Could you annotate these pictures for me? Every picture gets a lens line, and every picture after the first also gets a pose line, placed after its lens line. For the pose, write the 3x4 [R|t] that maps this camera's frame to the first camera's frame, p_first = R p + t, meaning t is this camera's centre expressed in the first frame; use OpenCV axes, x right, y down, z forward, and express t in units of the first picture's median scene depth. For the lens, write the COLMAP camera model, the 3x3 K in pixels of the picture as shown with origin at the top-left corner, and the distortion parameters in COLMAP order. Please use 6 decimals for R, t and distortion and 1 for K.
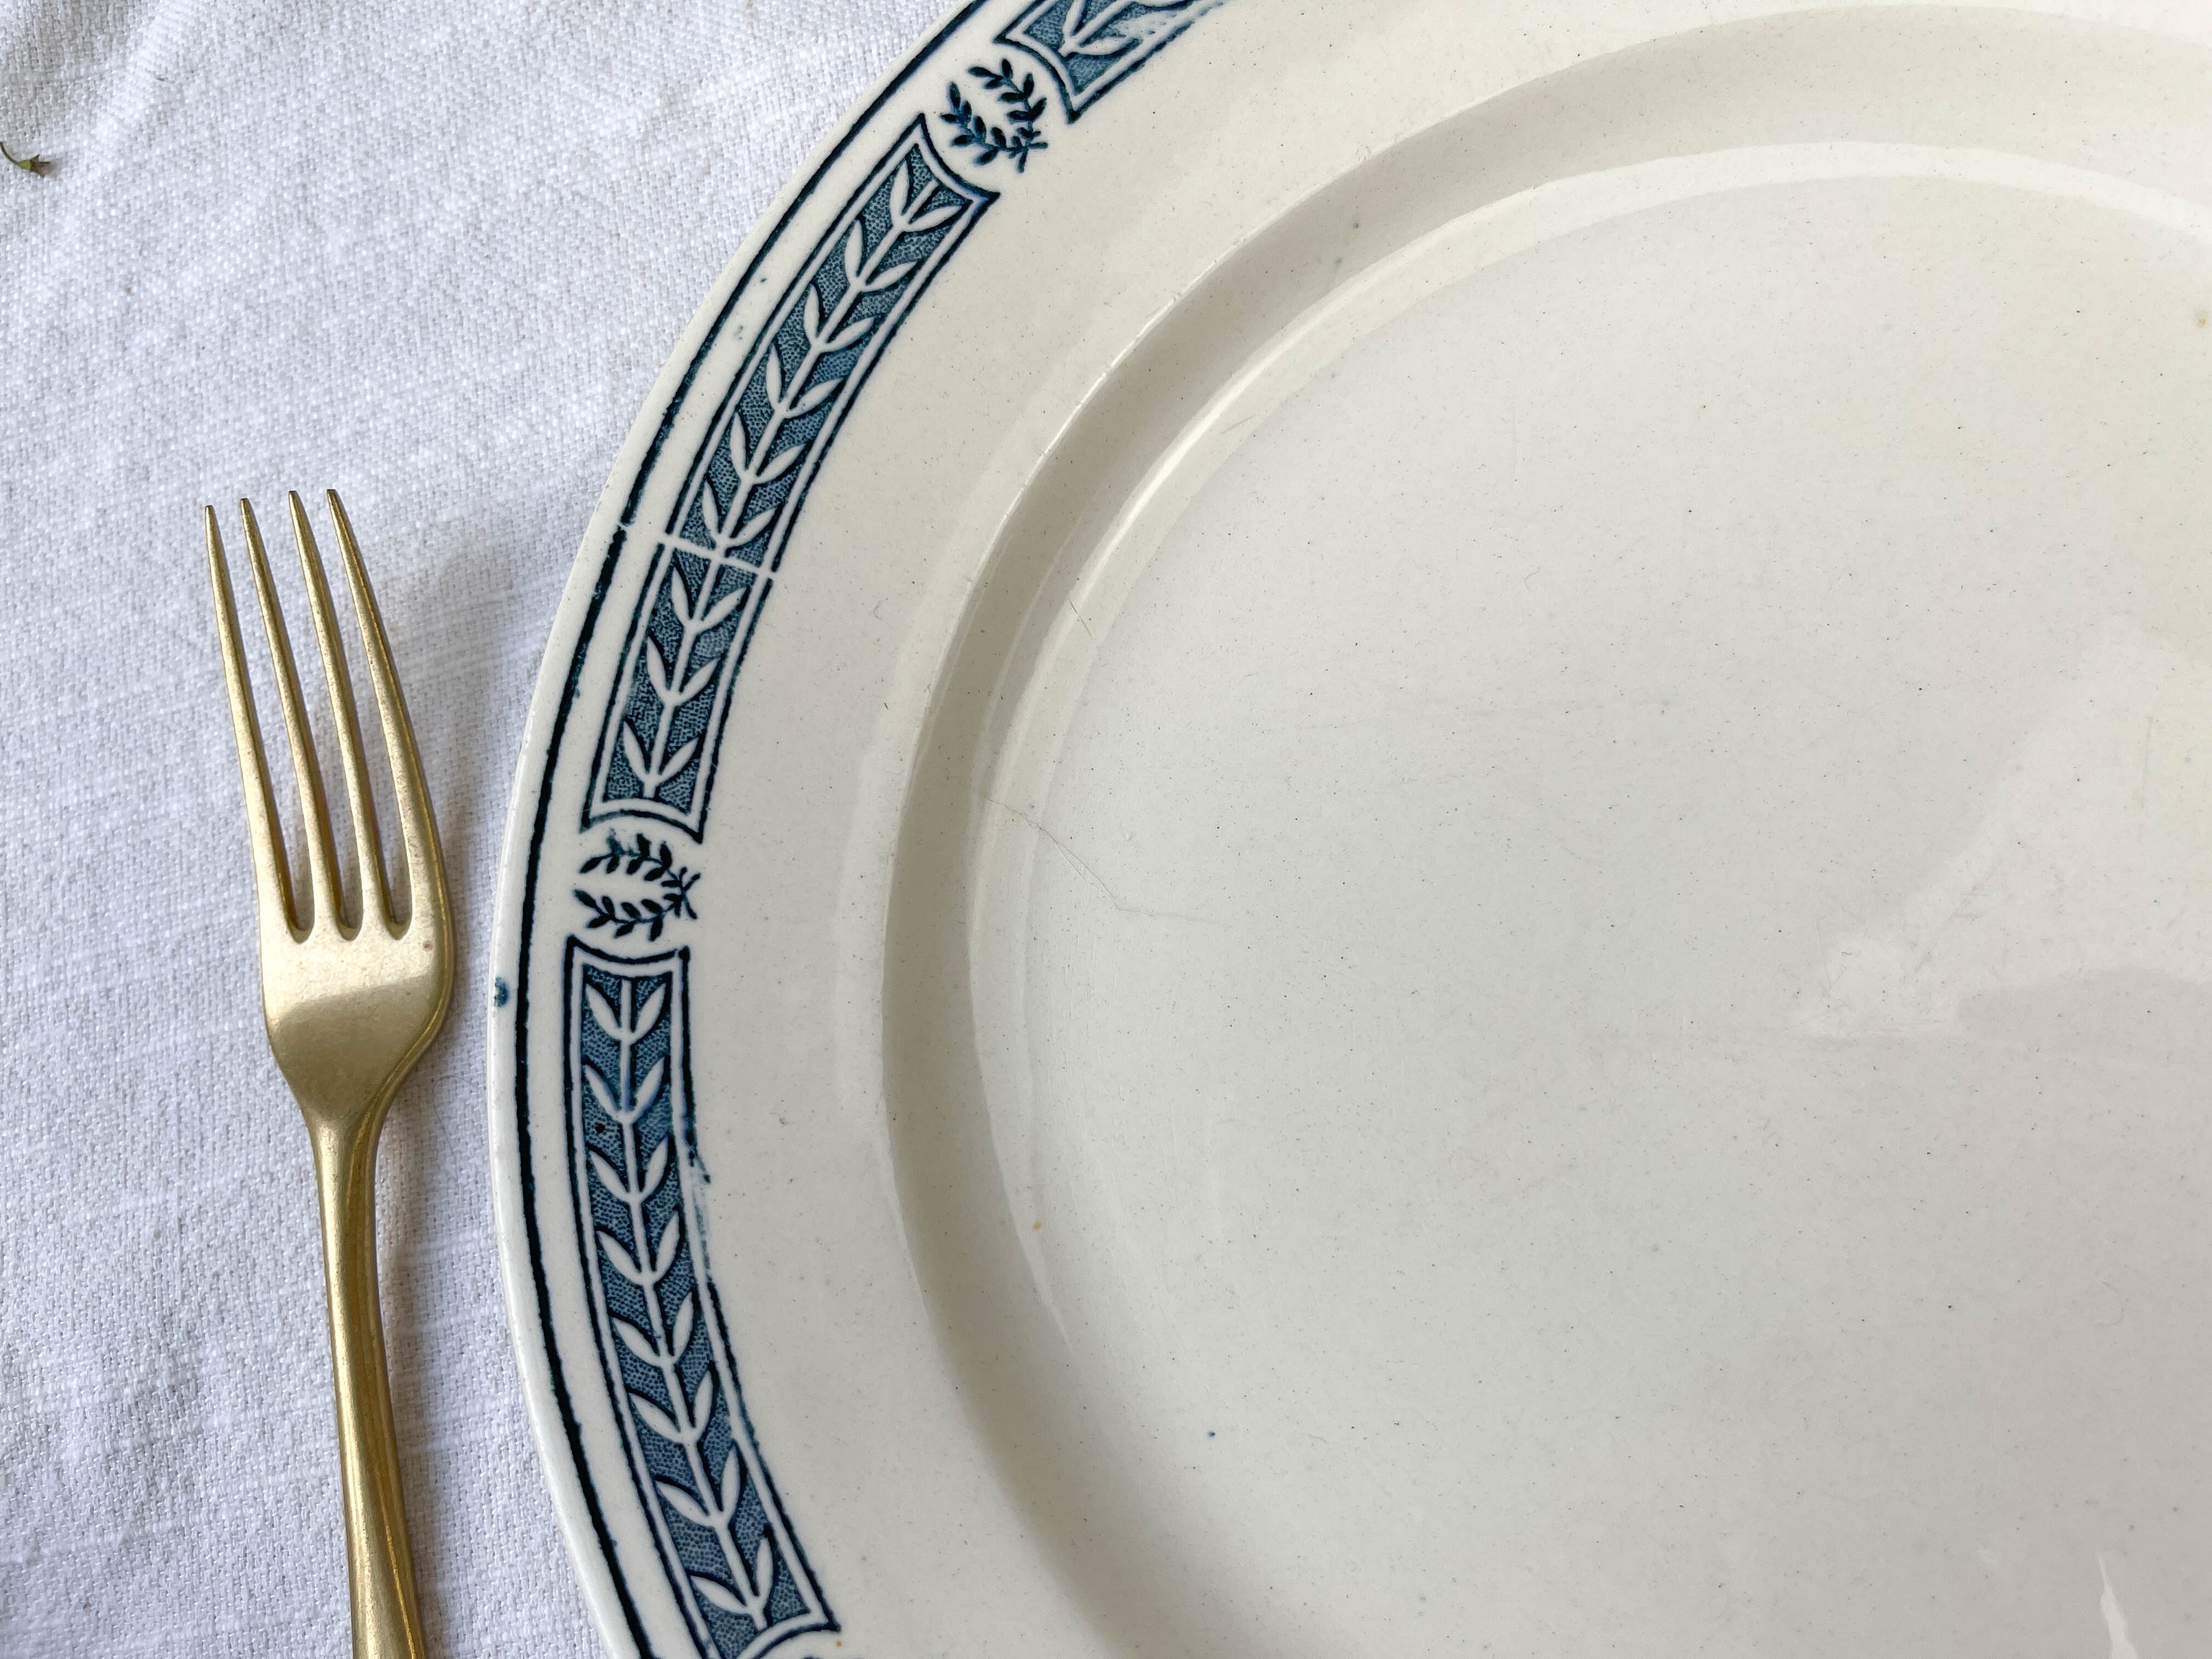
lens RADIAL K [[1740.8, 0, 1127.7], [0, 1740.8, 820.0], [0, 0, 1]] dist [0.020203, -0.062901]
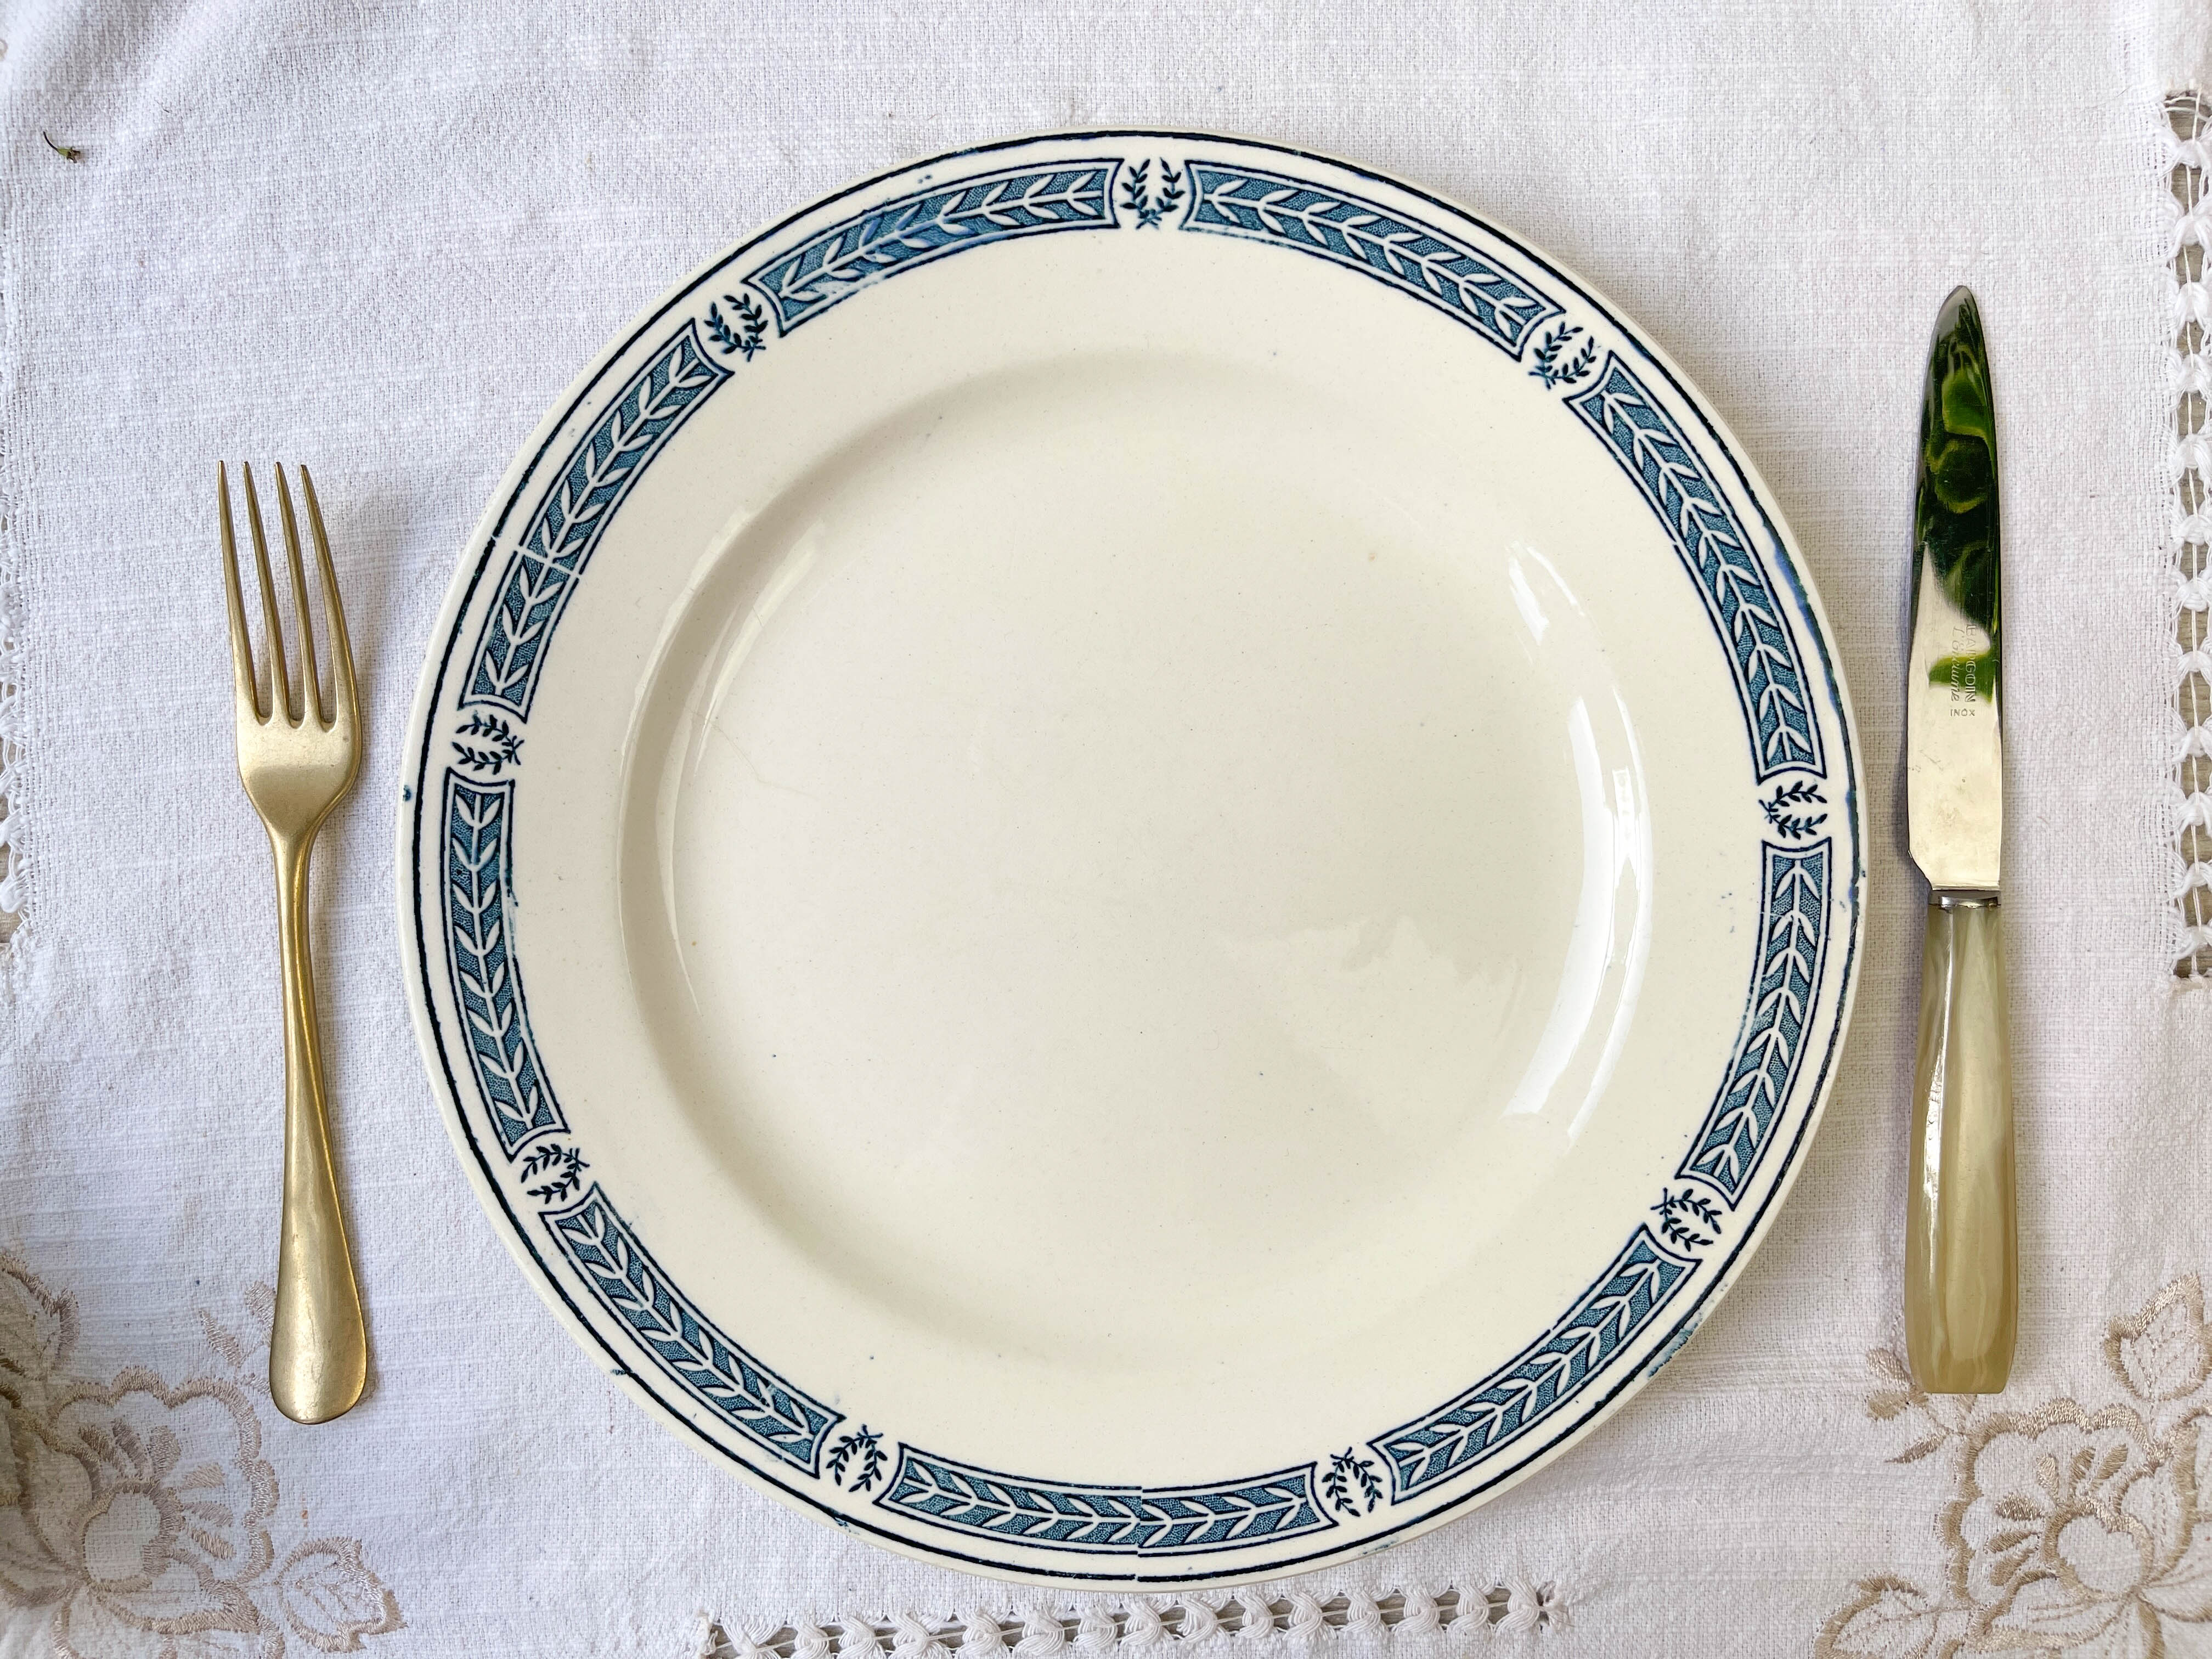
lens RADIAL K [[1740.8, 0, 1161.7], [0, 1740.8, 798.3], [0, 0, 1]] dist [0.020203, -0.062901]
pose [[0.974127, 0.118625, 0.192365, 0.056696], [-0.158865, 0.964813, 0.209518, -0.381616], [-0.160742, -0.234657, 0.958696, -0.828326]]
